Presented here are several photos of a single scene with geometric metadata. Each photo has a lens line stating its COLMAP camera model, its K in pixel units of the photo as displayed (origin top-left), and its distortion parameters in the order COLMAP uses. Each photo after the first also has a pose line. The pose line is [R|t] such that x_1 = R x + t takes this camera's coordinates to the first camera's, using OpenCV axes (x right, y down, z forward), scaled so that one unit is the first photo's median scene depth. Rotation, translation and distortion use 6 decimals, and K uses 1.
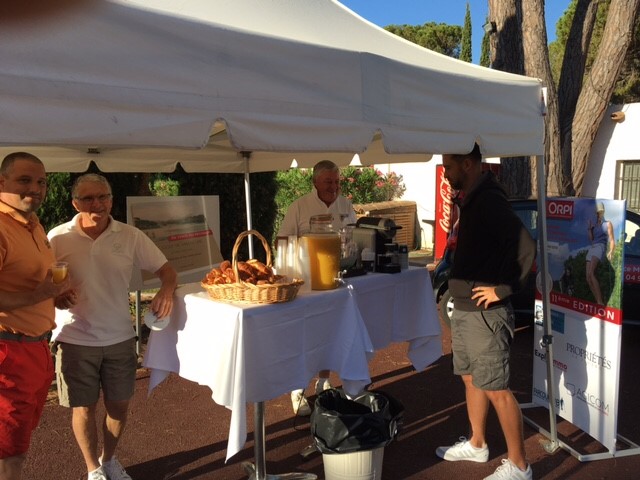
lens RADIAL K [[540.2, 0, 317.4], [0, 540.2, 234.3], [0, 0, 1]] dist [0.062876, -0.066952]
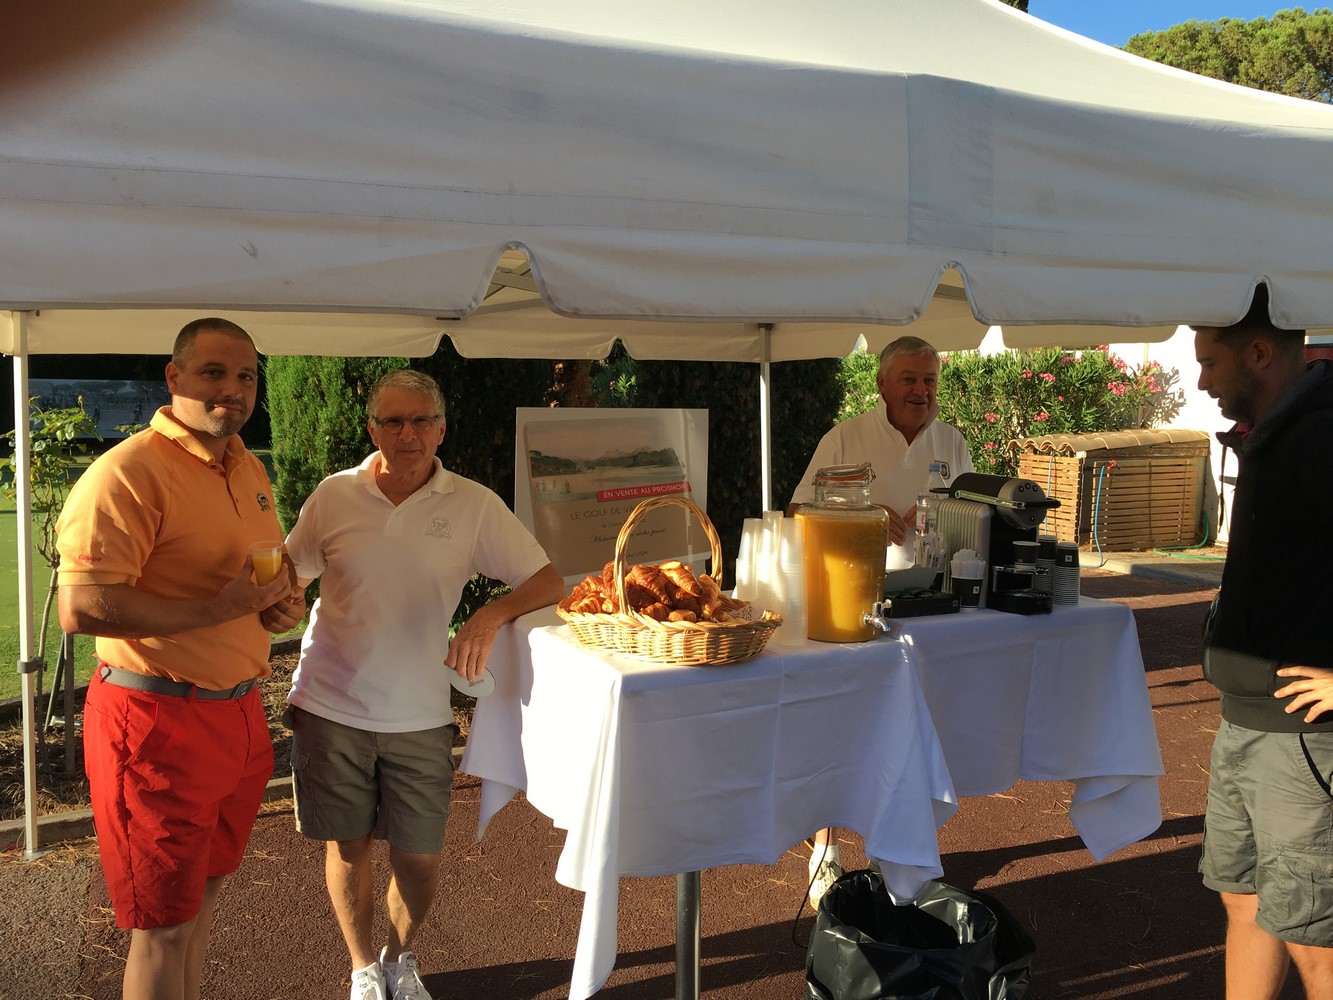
lens RADIAL K [[1131.5, 0, 659.8], [0, 1131.5, 492.5], [0, 0, 1]] dist [0.073362, -0.107643]
pose [[0.957477, 0.047412, -0.284588, 0.121068], [-0.045992, 0.998874, 0.011677, -0.018533], [0.284821, 0.001908, 0.958579, 0.098188]]
